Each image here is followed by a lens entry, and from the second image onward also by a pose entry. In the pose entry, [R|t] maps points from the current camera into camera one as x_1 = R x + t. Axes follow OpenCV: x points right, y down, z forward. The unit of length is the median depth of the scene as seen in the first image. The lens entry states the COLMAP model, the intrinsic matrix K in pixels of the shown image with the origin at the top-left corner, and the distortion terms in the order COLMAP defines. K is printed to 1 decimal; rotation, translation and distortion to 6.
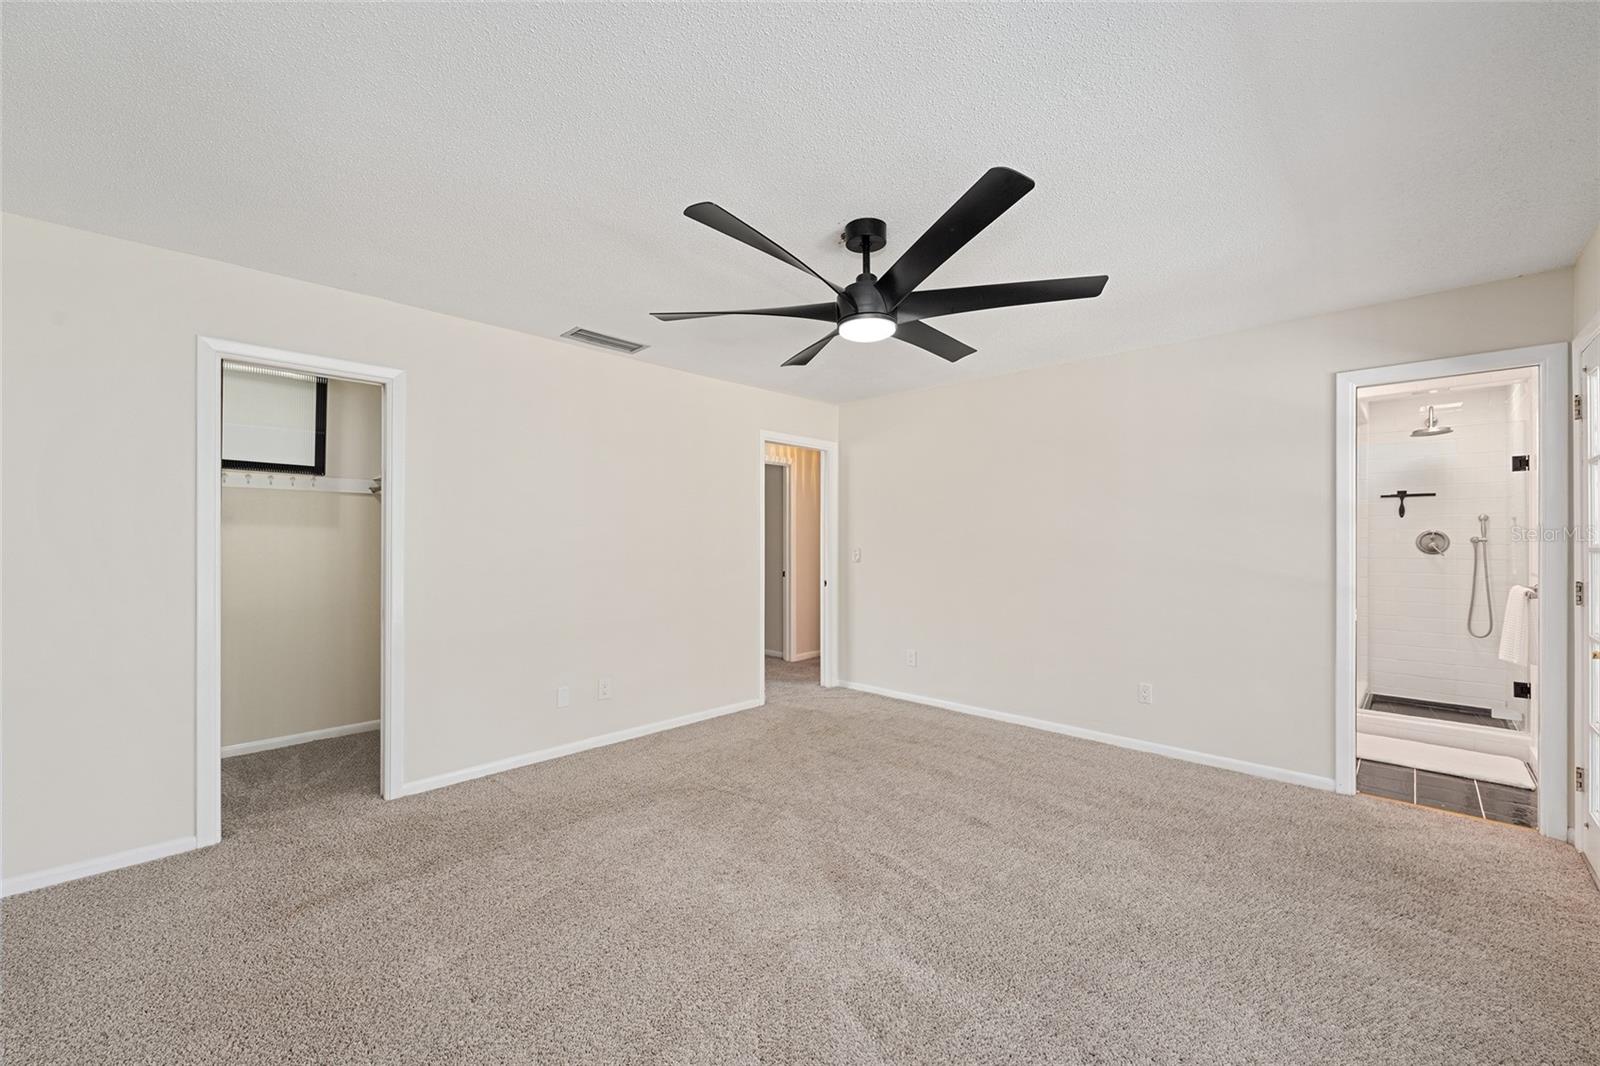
lens RADIAL K [[636.8, 0, 805.8], [0, 636.8, 541.1], [0, 0, 1]] dist [0.001351, 0.000157]
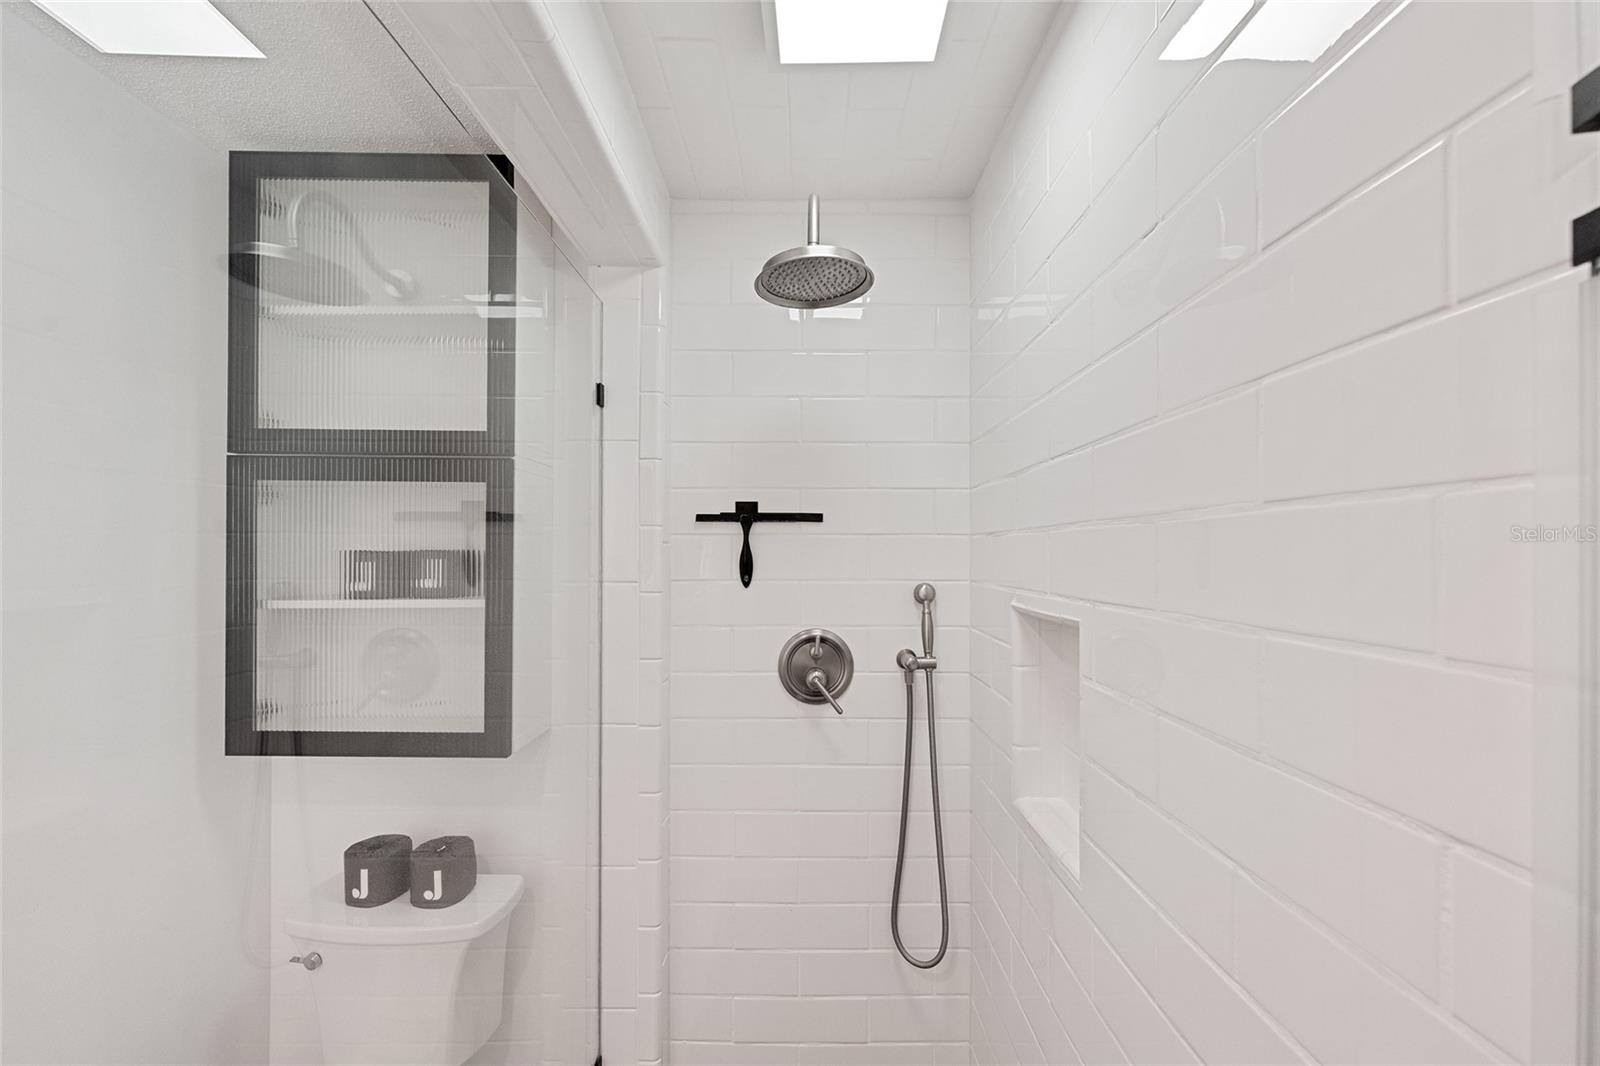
lens RADIAL K [[636.8, 0, 805.8], [0, 636.8, 541.1], [0, 0, 1]] dist [0.001351, 0.000157]
pose [[0.746058, 0.001887, 0.665878, 0.785491], [-0.000672, 0.999998, -0.002080, -0.062097], [-0.665881, 0.001104, 0.746058, 0.784162]]
